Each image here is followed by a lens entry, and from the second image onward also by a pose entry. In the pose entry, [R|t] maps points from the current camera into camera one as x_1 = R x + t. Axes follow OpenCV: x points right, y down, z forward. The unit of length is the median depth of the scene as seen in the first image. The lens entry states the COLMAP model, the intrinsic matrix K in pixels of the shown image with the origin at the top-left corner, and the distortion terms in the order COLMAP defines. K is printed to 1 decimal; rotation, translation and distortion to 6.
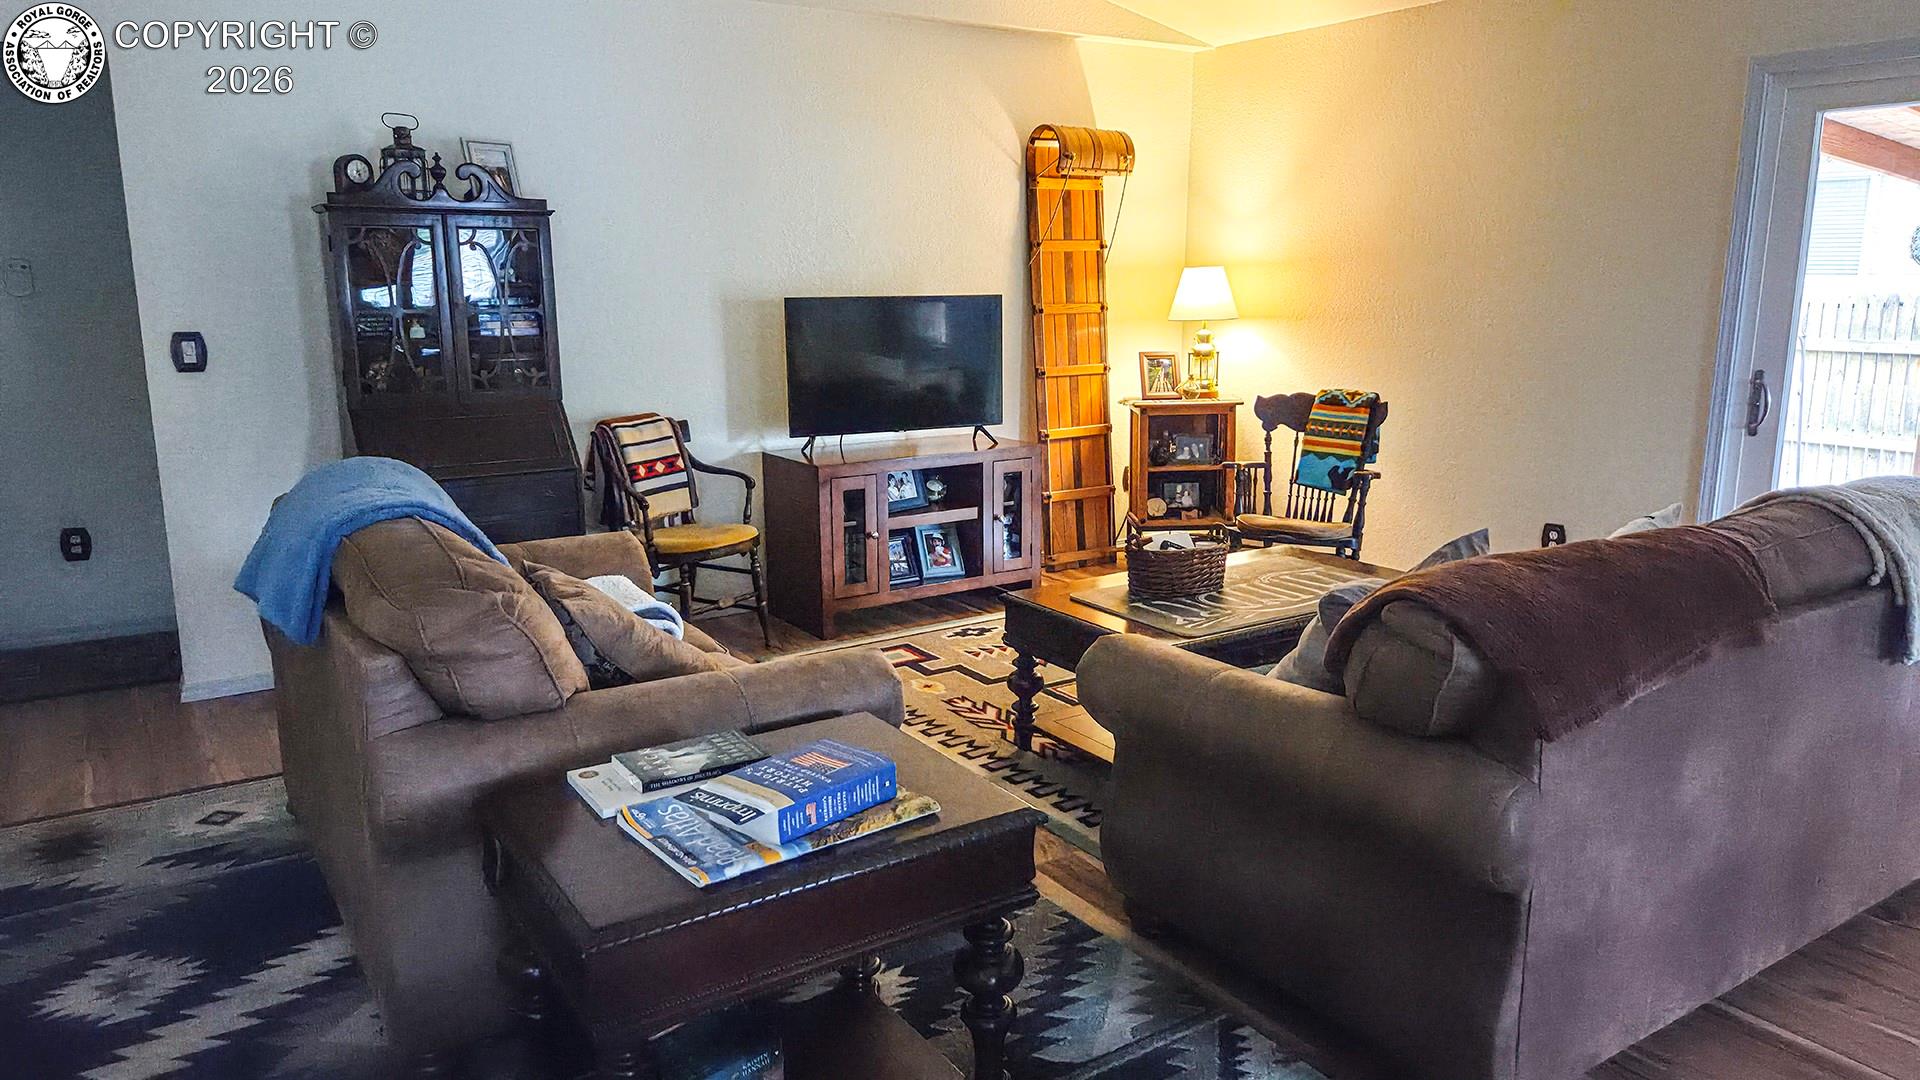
lens RADIAL K [[1284.1, 0, 962.9], [0, 1284.1, 538.2], [0, 0, 1]] dist [0.052696, -0.007515]
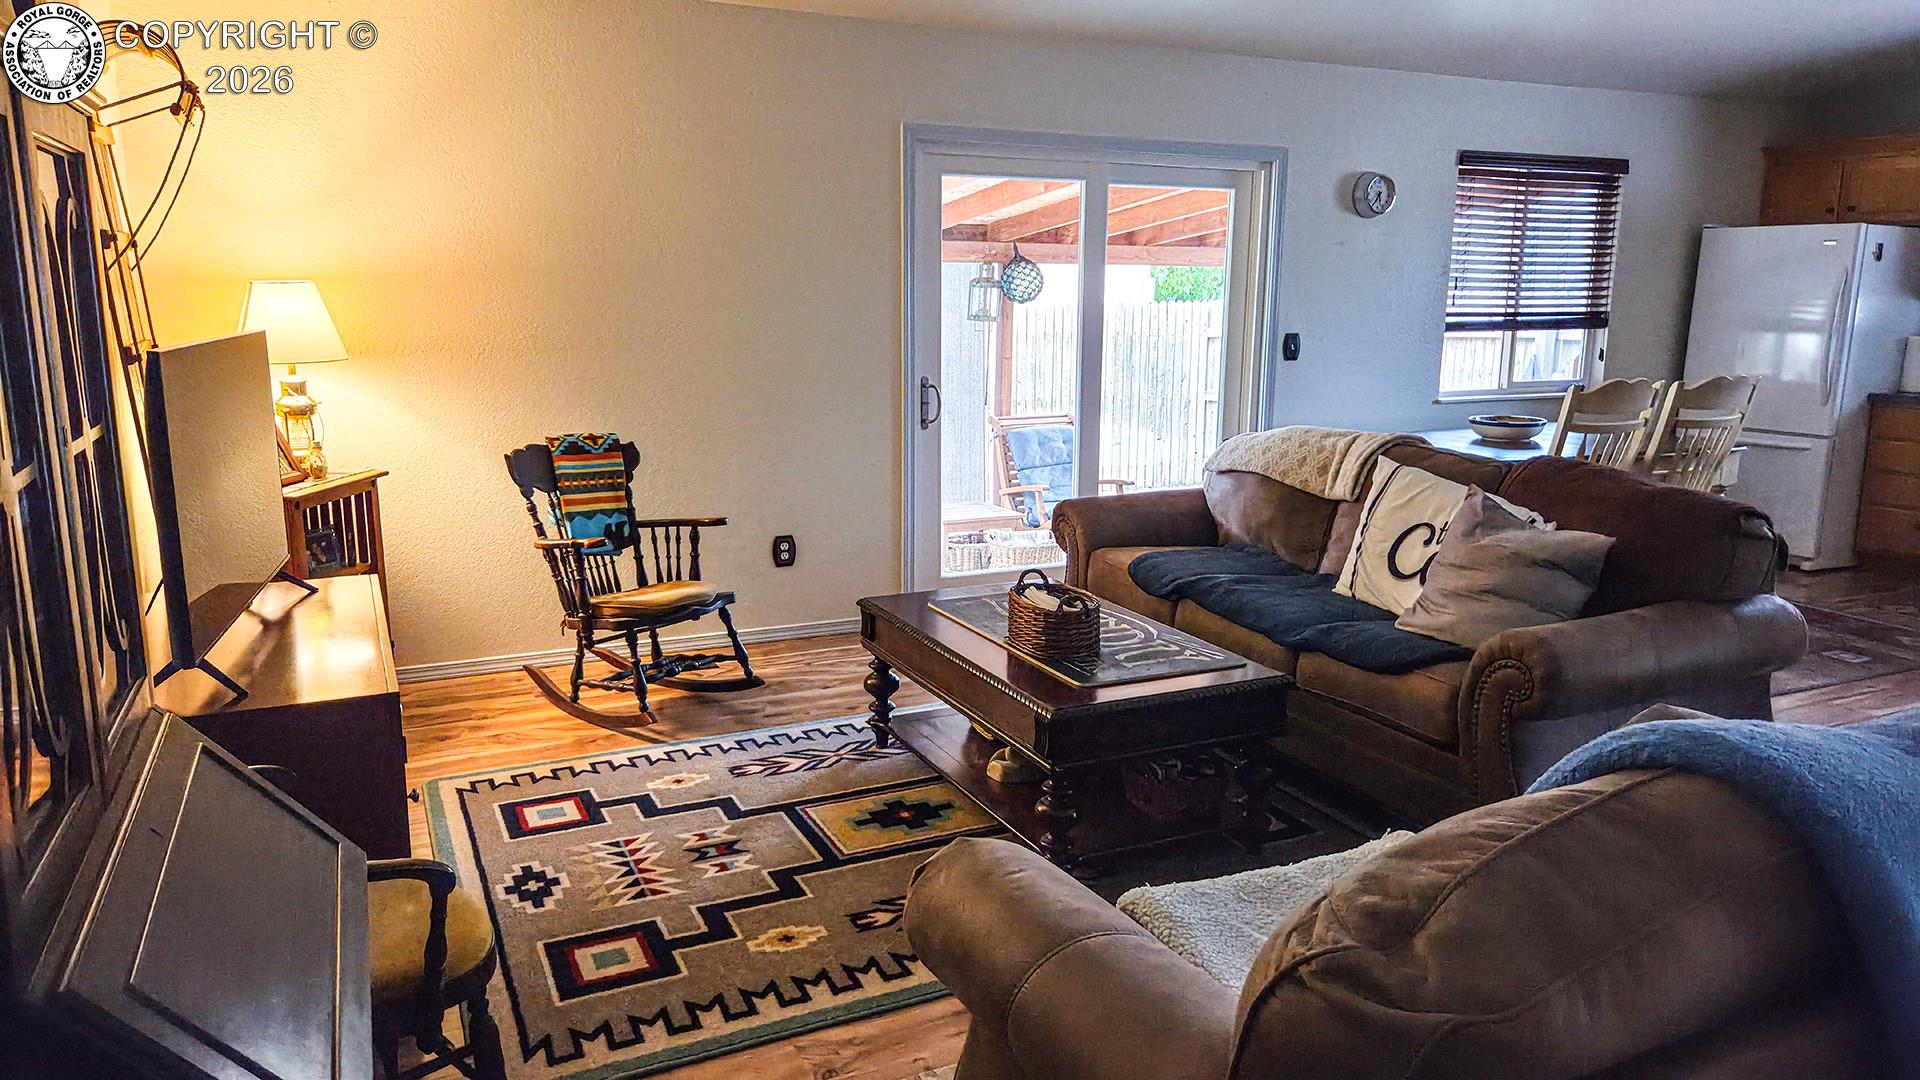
lens RADIAL K [[1284.1, 0, 961.5], [0, 1284.1, 540.9], [0, 0, 1]] dist [0.052696, -0.007515]
pose [[0.132359, -0.186892, 0.973423, -0.502185], [0.194725, 0.967829, 0.159340, -0.134948], [-0.971886, 0.168460, 0.164493, 0.642373]]
